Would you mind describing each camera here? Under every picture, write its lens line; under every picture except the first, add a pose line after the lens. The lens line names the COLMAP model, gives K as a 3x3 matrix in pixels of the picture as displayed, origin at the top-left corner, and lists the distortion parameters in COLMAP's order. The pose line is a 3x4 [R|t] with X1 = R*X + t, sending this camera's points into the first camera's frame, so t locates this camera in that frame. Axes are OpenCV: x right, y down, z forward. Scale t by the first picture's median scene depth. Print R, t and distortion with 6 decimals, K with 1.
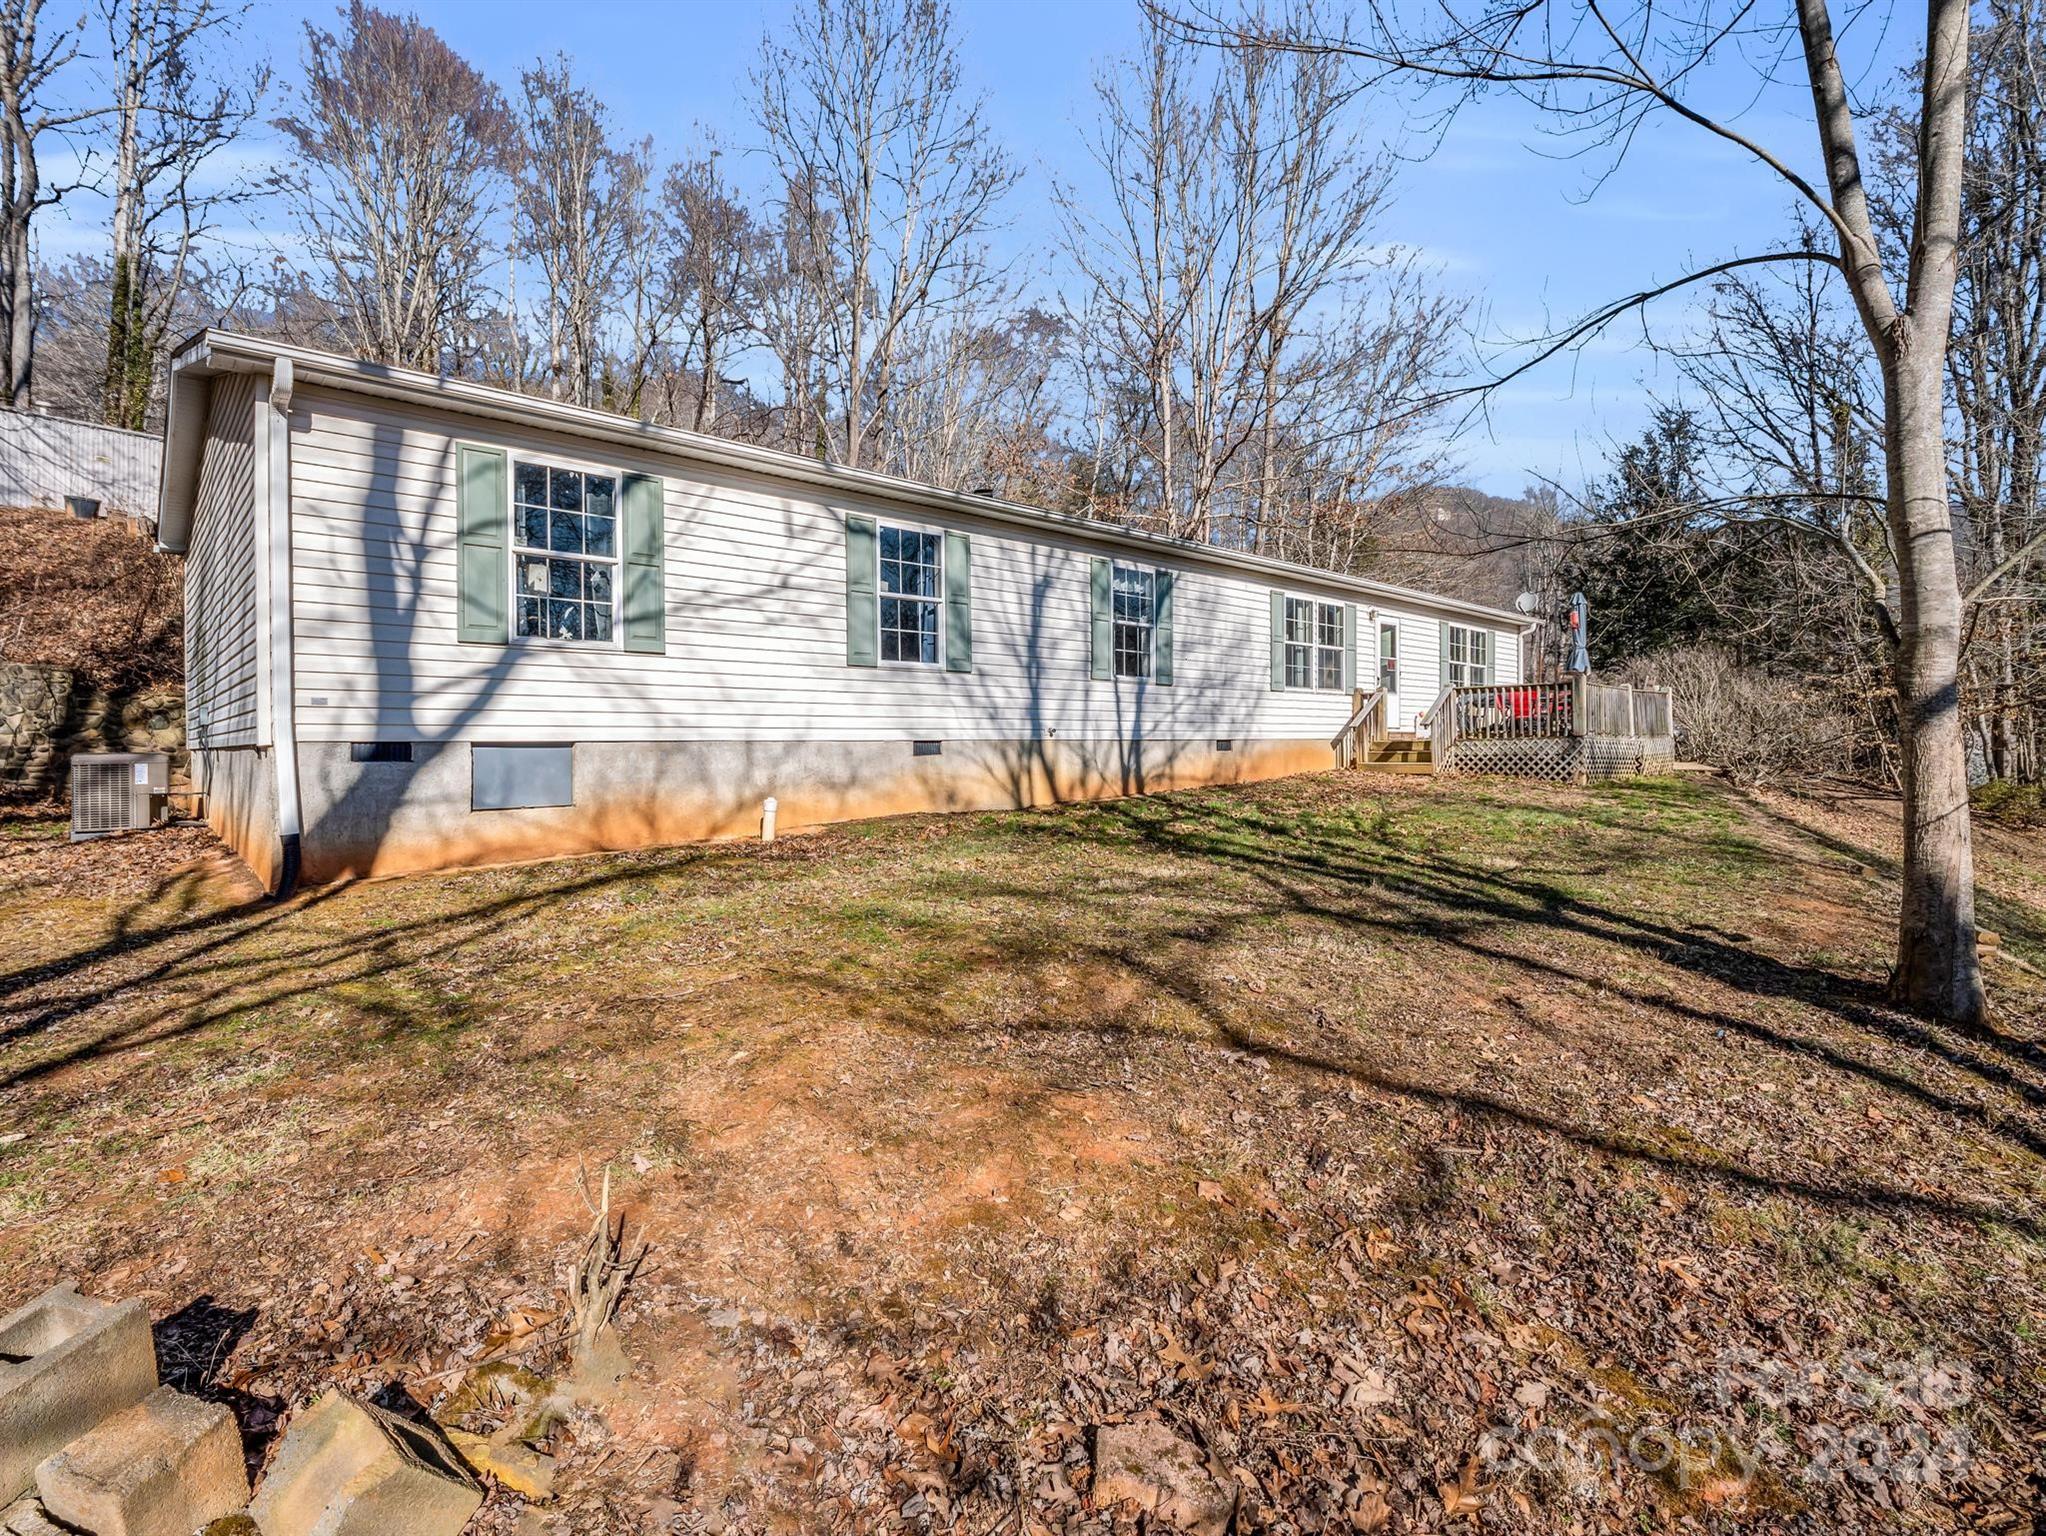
lens RADIAL K [[970.4, 0, 1023.0], [0, 970.4, 768.0], [0, 0, 1]] dist [-0.018984, -0.000098]
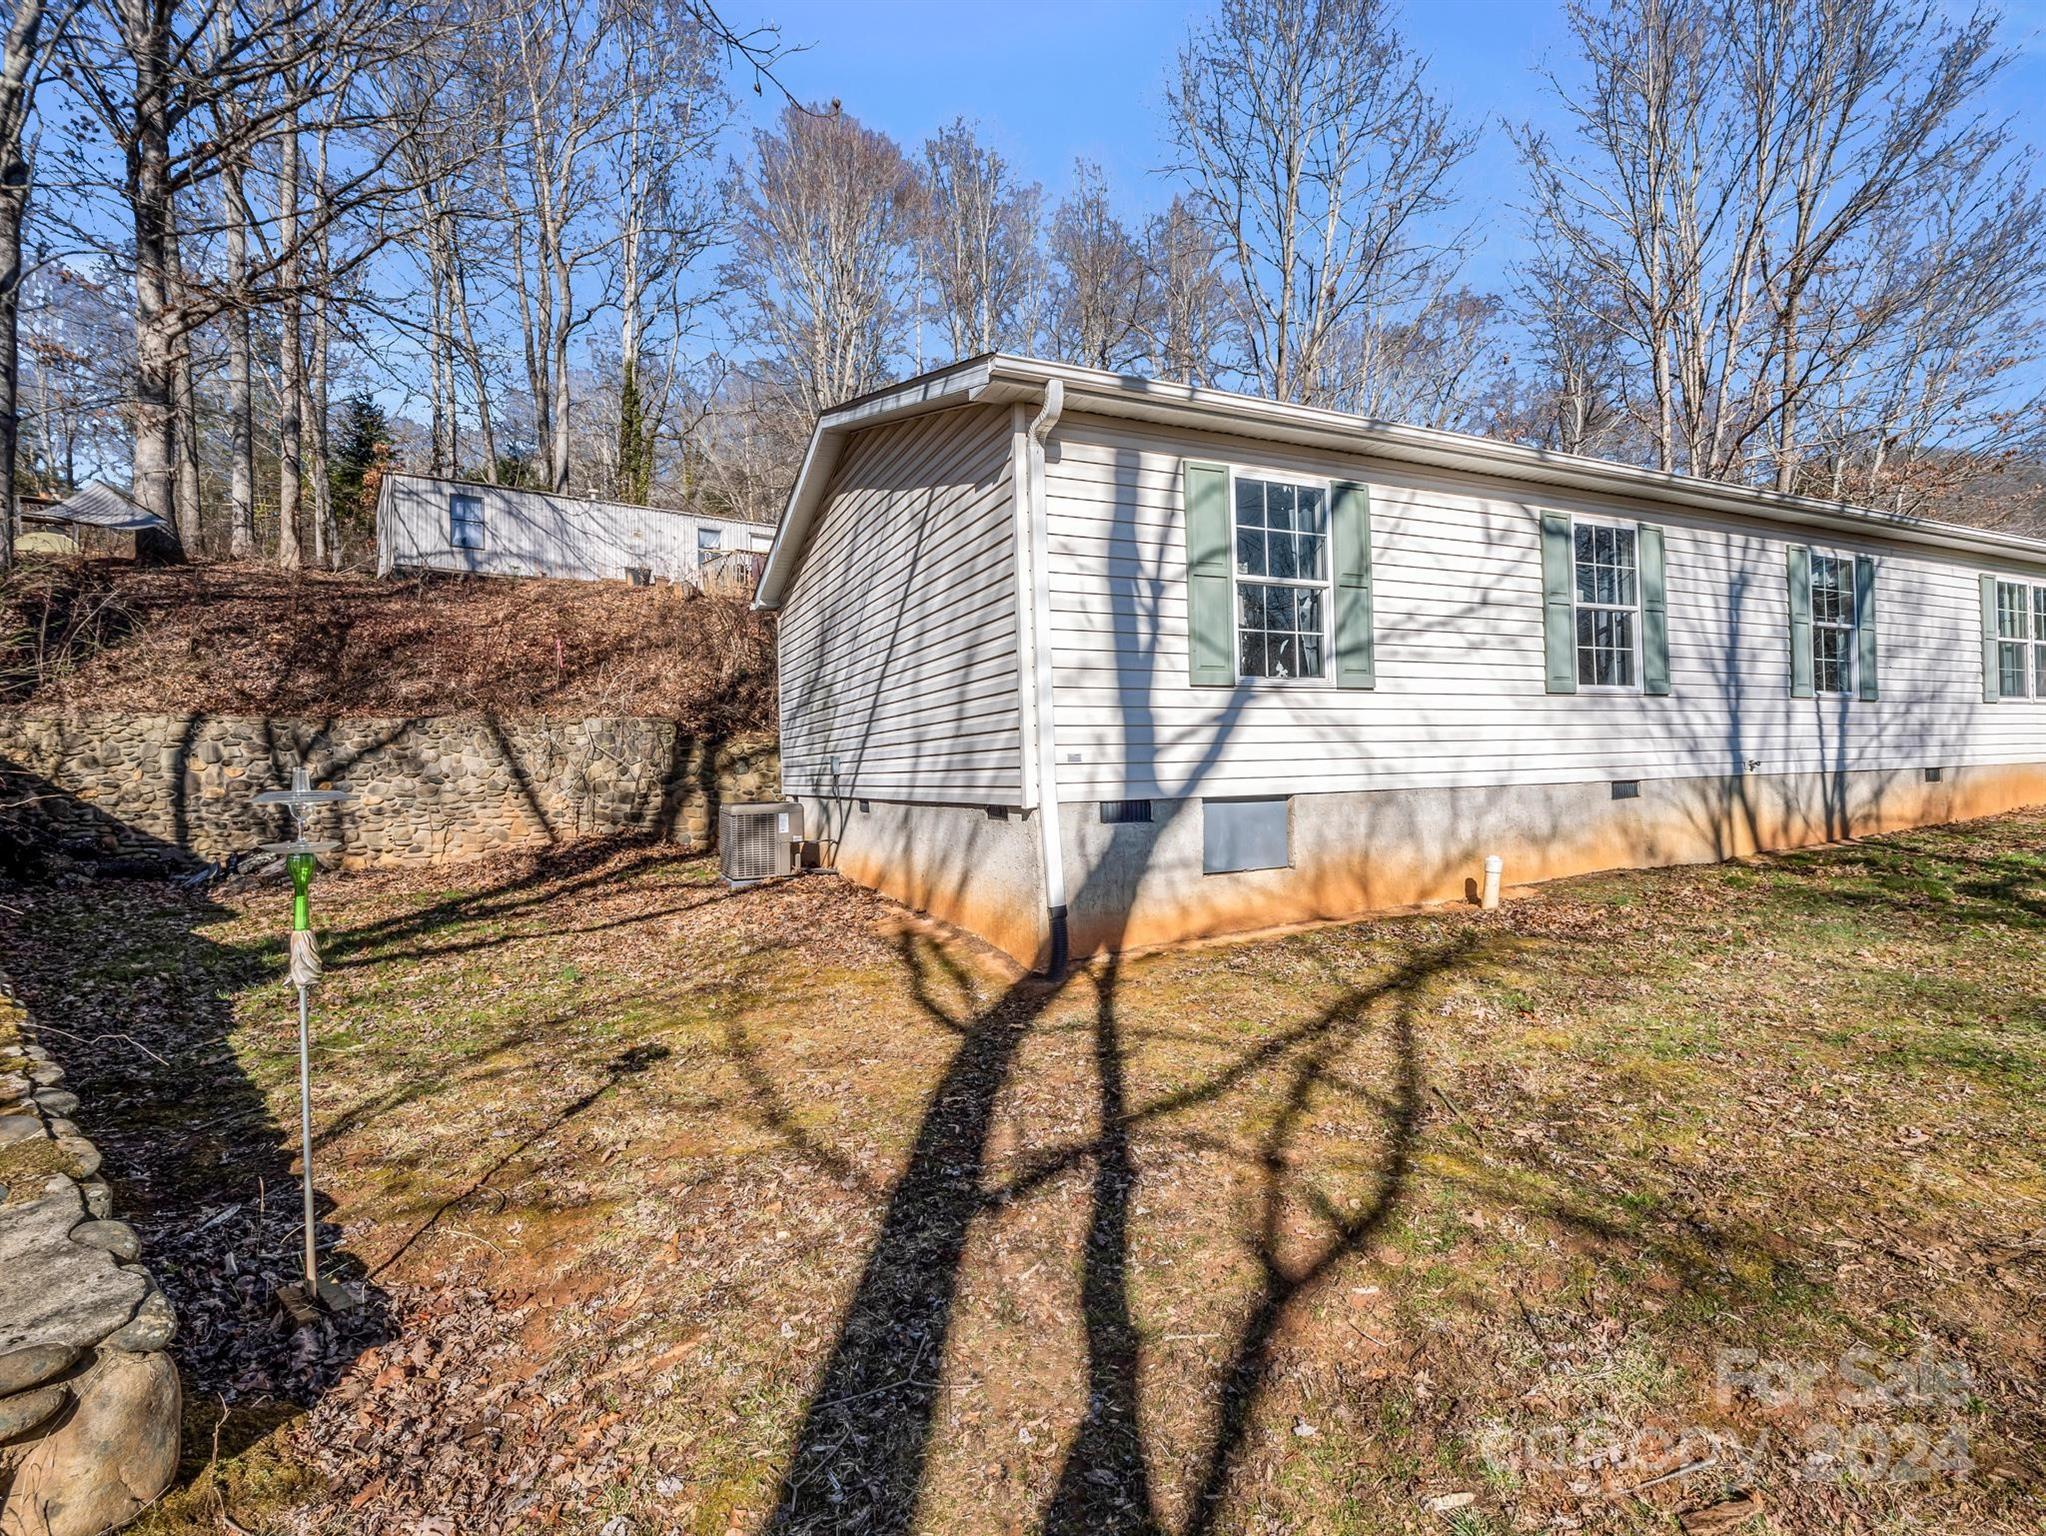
lens RADIAL K [[945.2, 0, 1023.0], [0, 945.2, 768.0], [0, 0, 1]] dist [0.002683, -0.020336]
pose [[0.956177, -0.015892, -0.292359, -0.365976], [0.010888, 0.999765, -0.018736, -0.030970], [0.292588, 0.014732, 0.956125, 0.093946]]
